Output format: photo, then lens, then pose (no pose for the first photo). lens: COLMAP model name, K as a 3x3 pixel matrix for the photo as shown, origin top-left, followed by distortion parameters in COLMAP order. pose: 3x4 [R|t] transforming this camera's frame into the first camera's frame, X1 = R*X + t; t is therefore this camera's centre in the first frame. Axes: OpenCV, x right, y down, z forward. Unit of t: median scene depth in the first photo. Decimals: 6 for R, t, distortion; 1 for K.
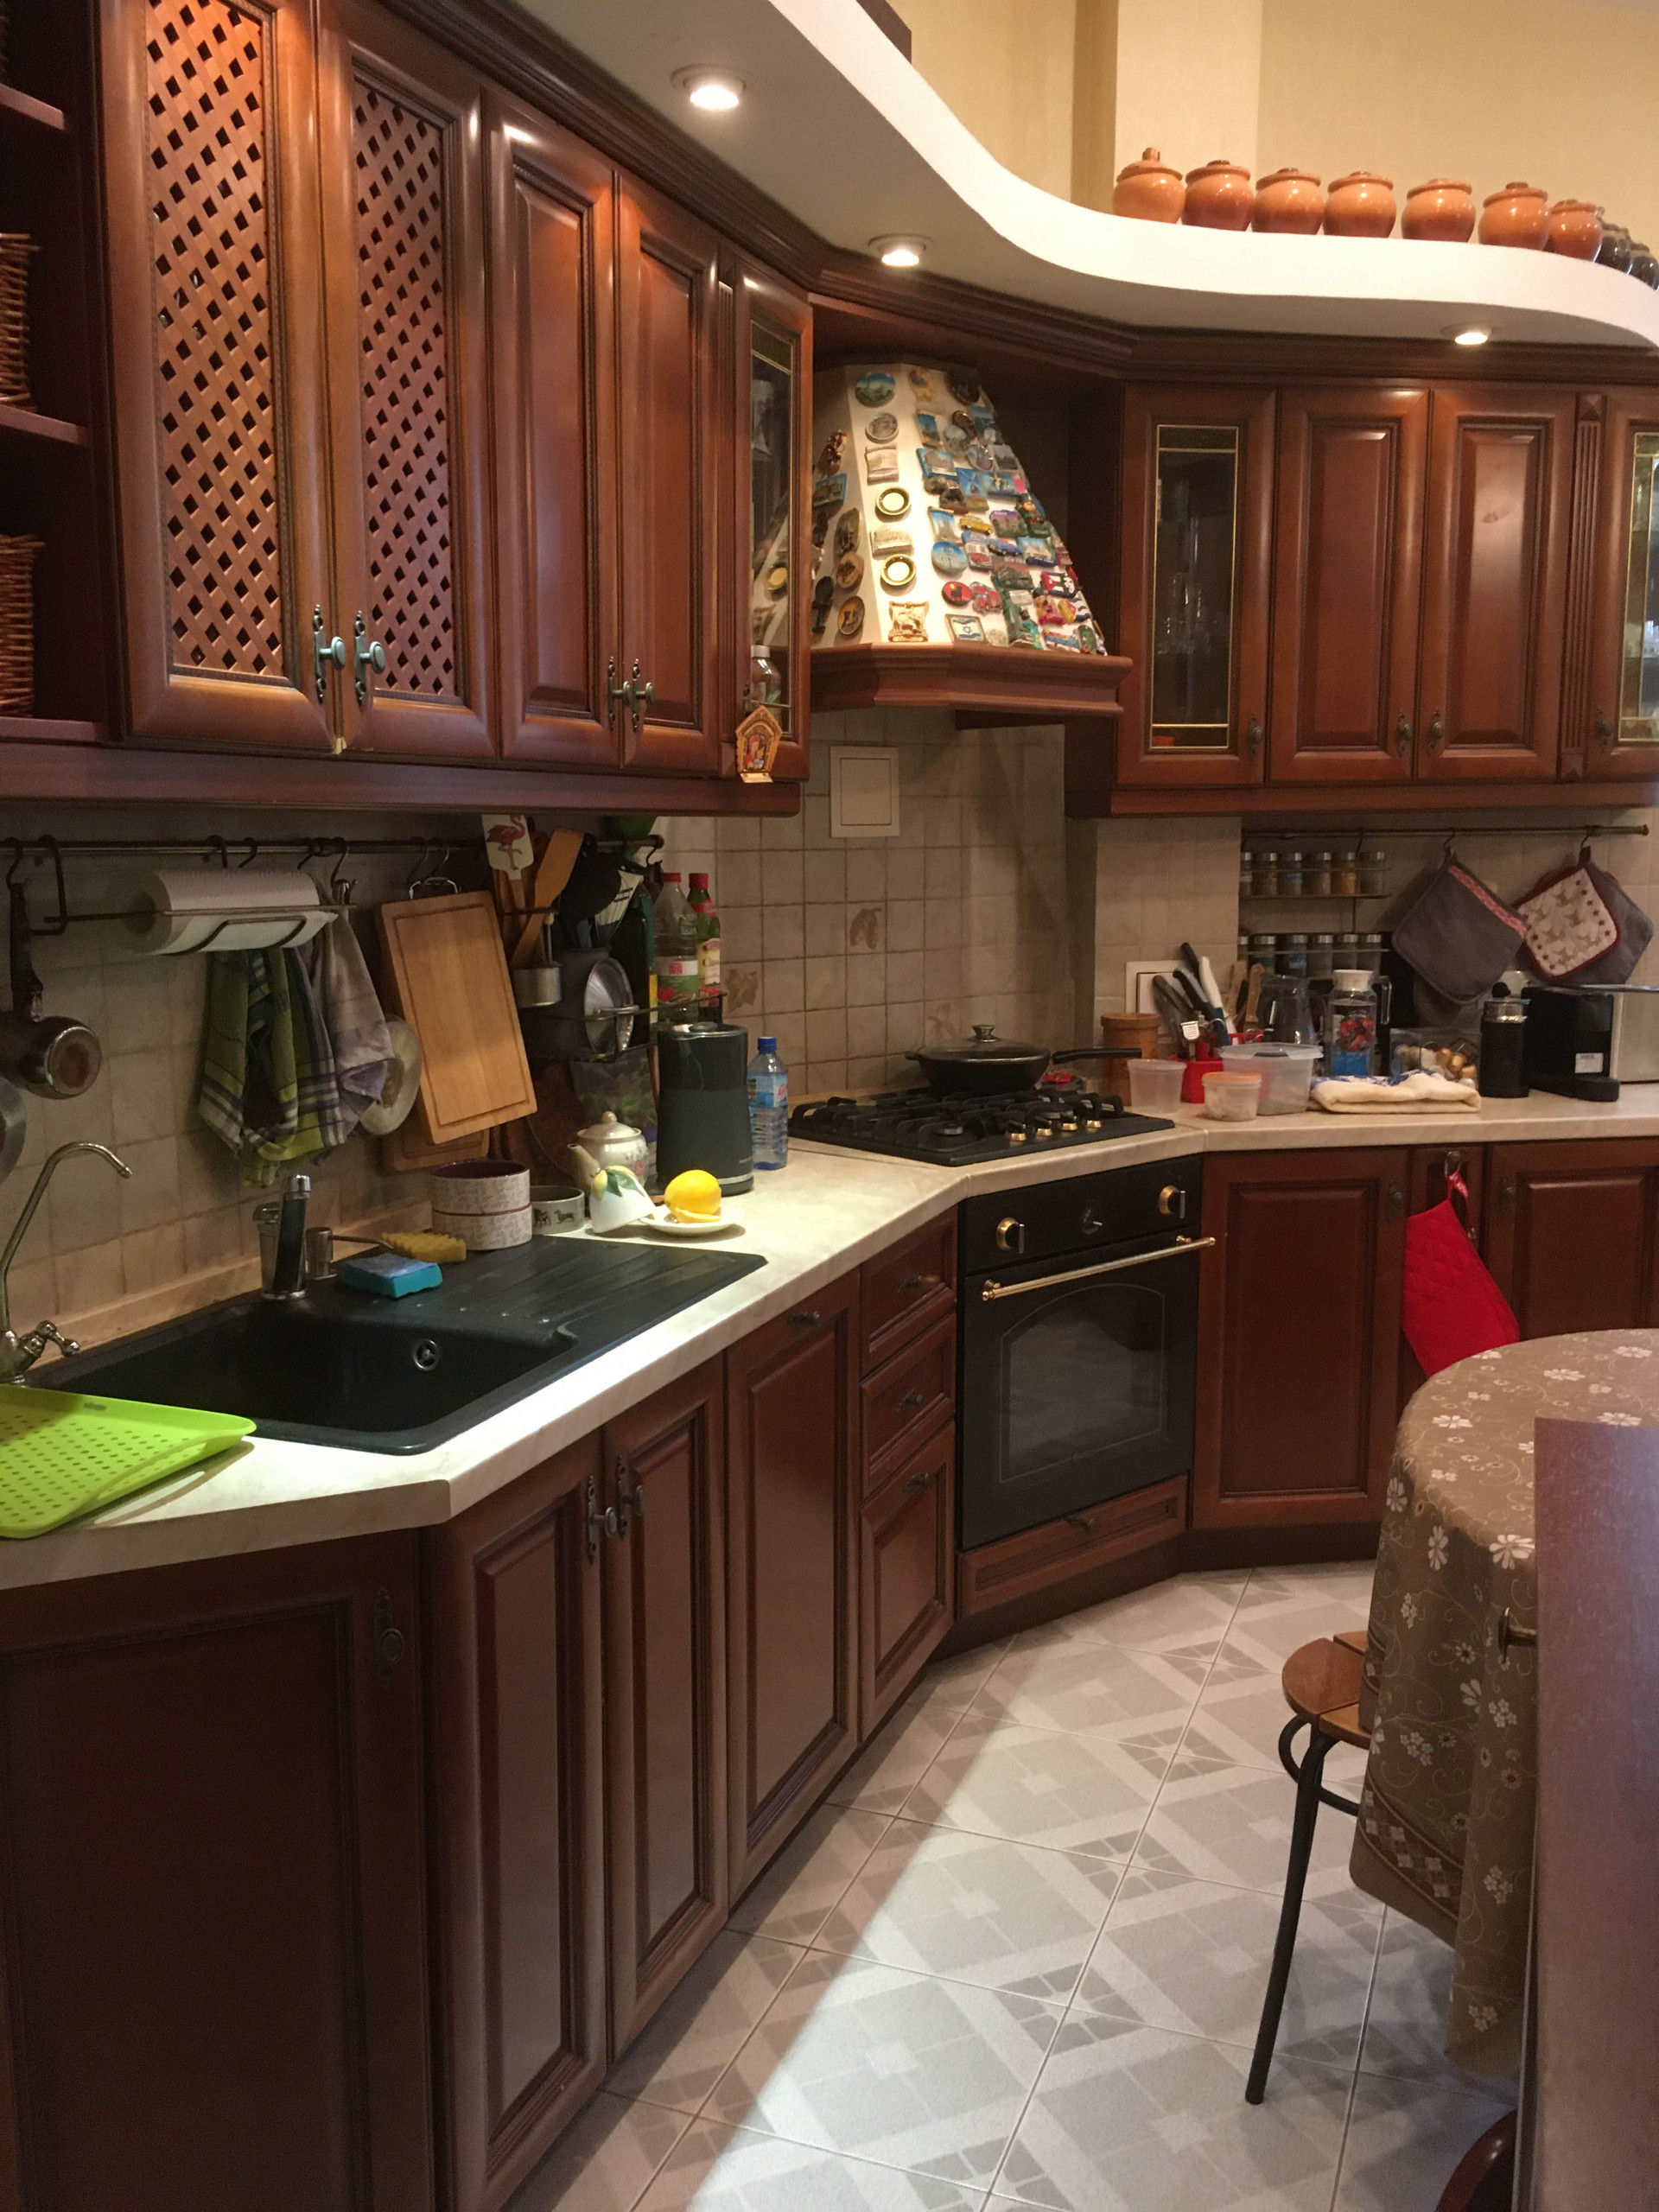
lens RADIAL K [[1904.0, 0, 825.6], [0, 1904.0, 1102.9], [0, 0, 1]] dist [0.006179, 0.001678]
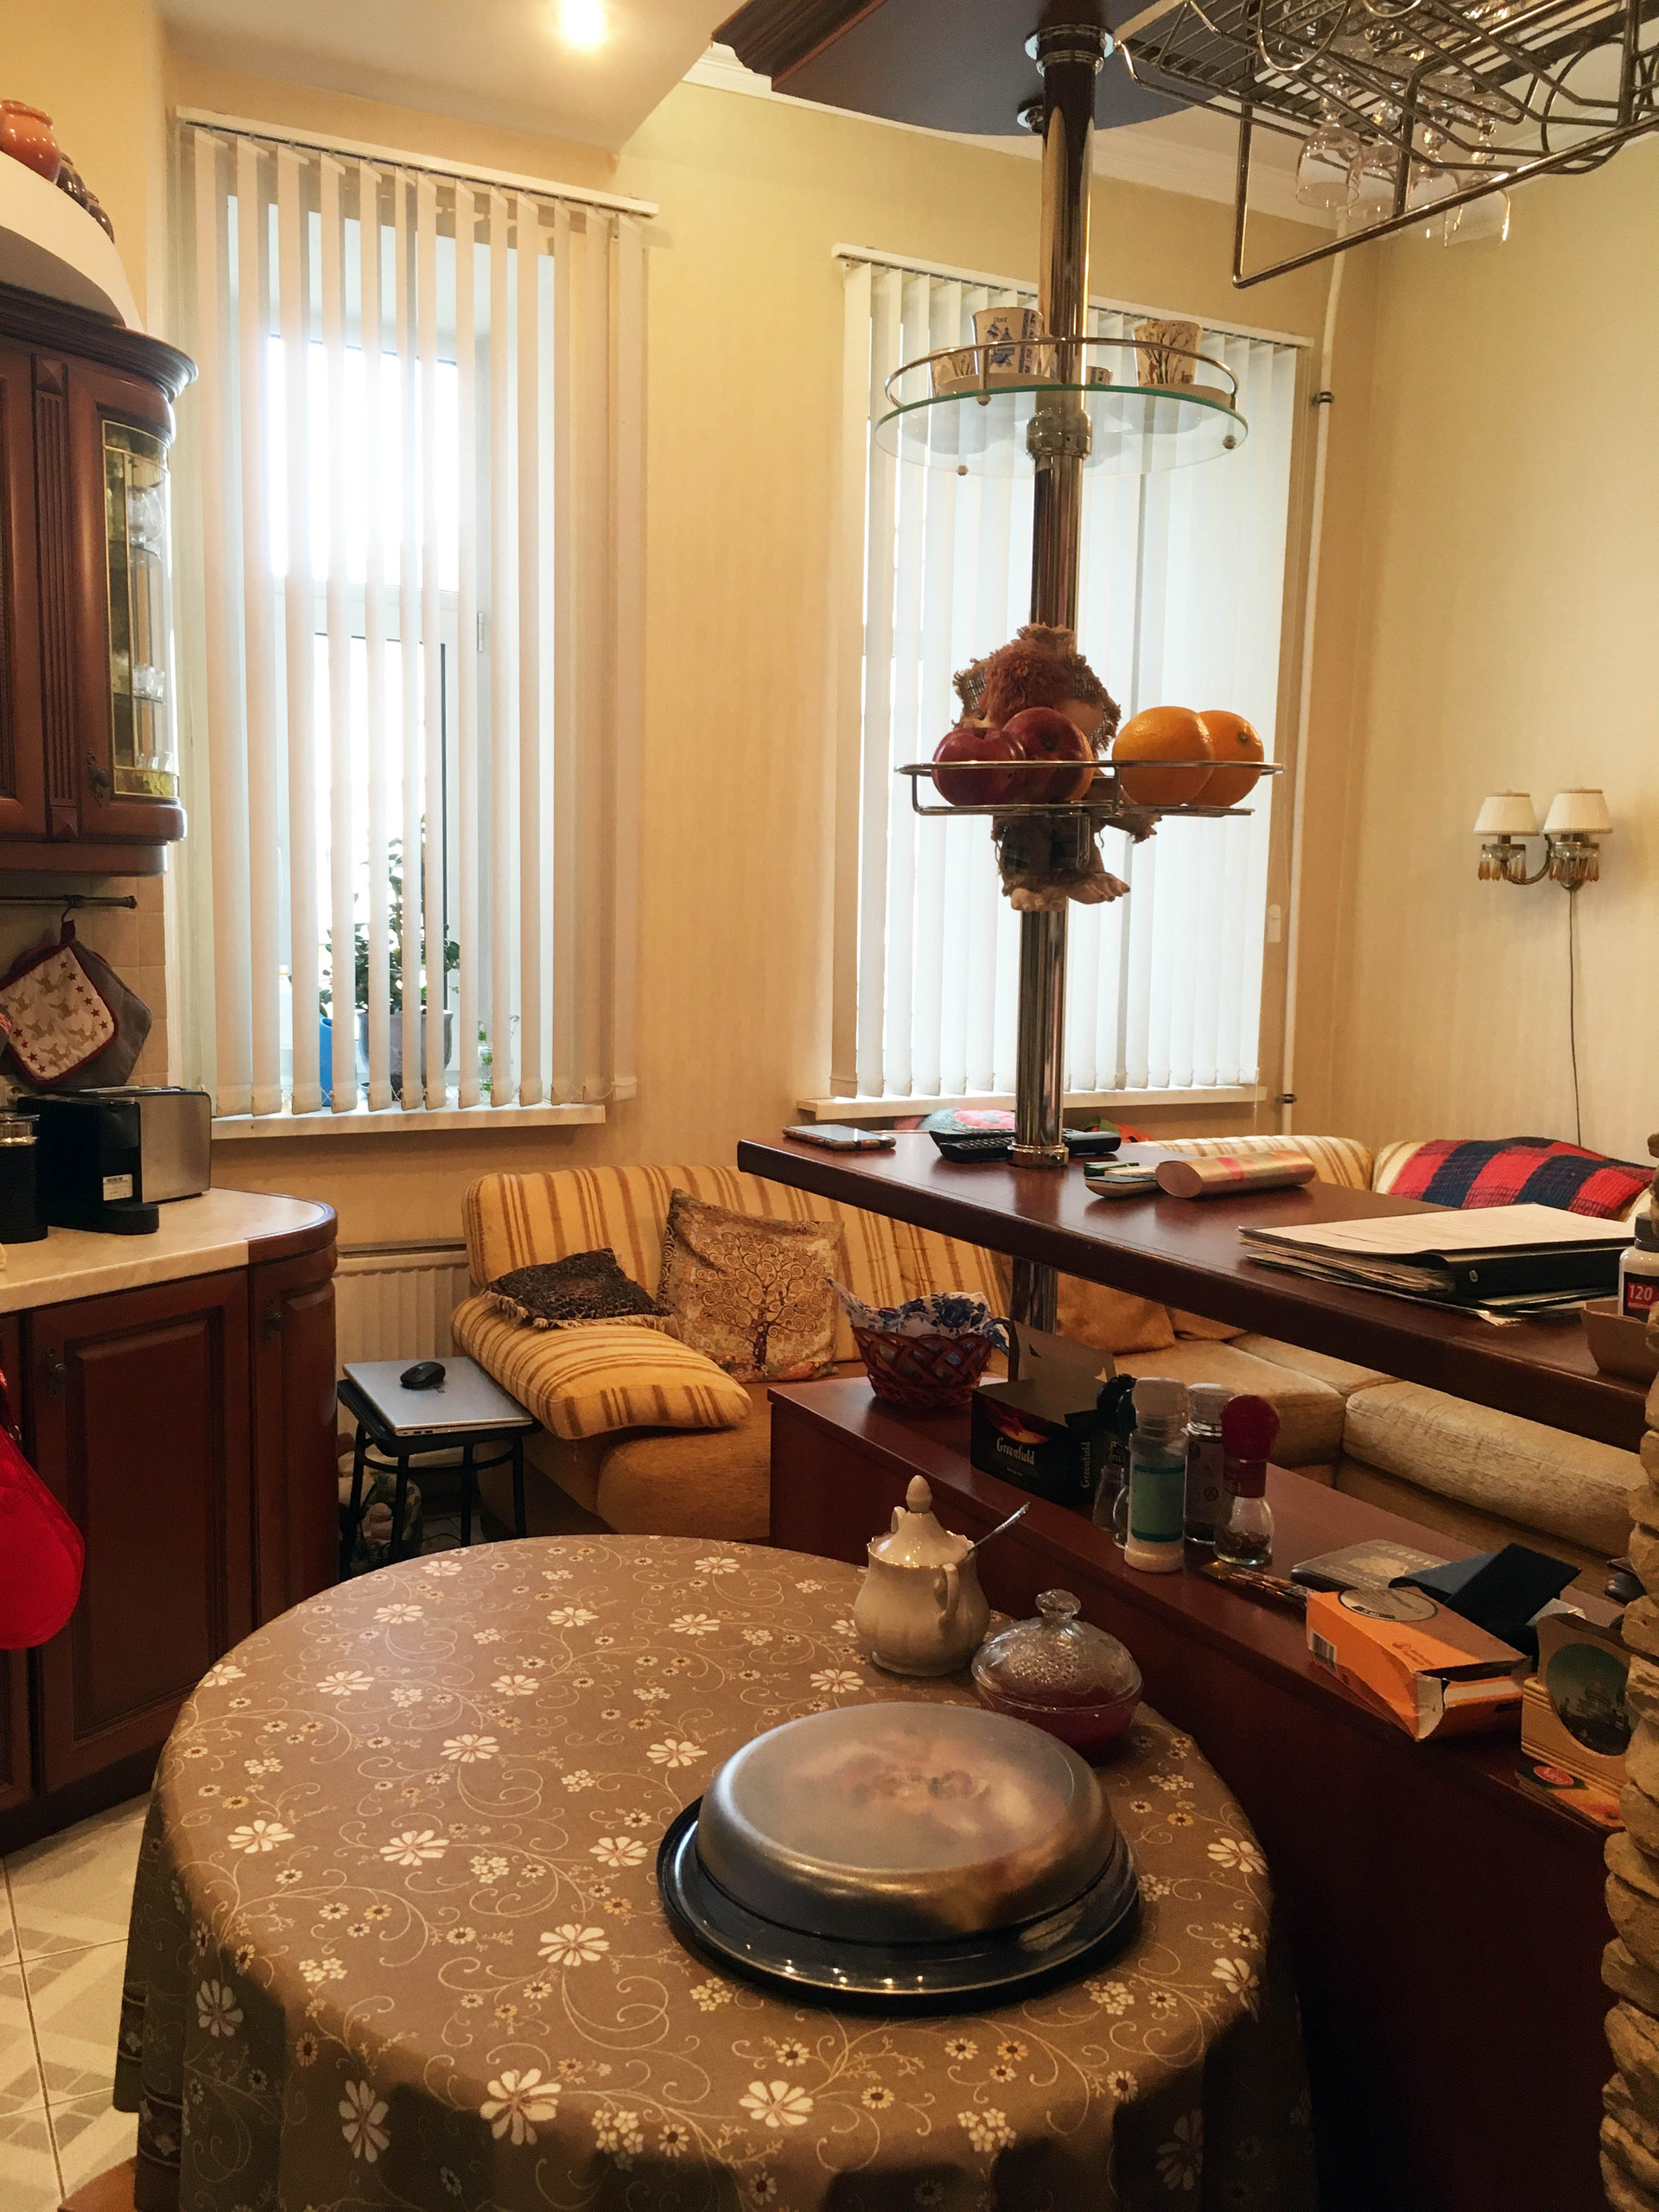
lens RADIAL K [[1904.0, 0, 830.5], [0, 1904.0, 1123.4], [0, 0, 1]] dist [0.006179, 0.001678]
pose [[0.663662, -0.068382, 0.744901, -0.000543], [0.086706, 0.996133, 0.014195, -0.030912], [-0.742991, 0.055167, 0.667024, 0.214462]]
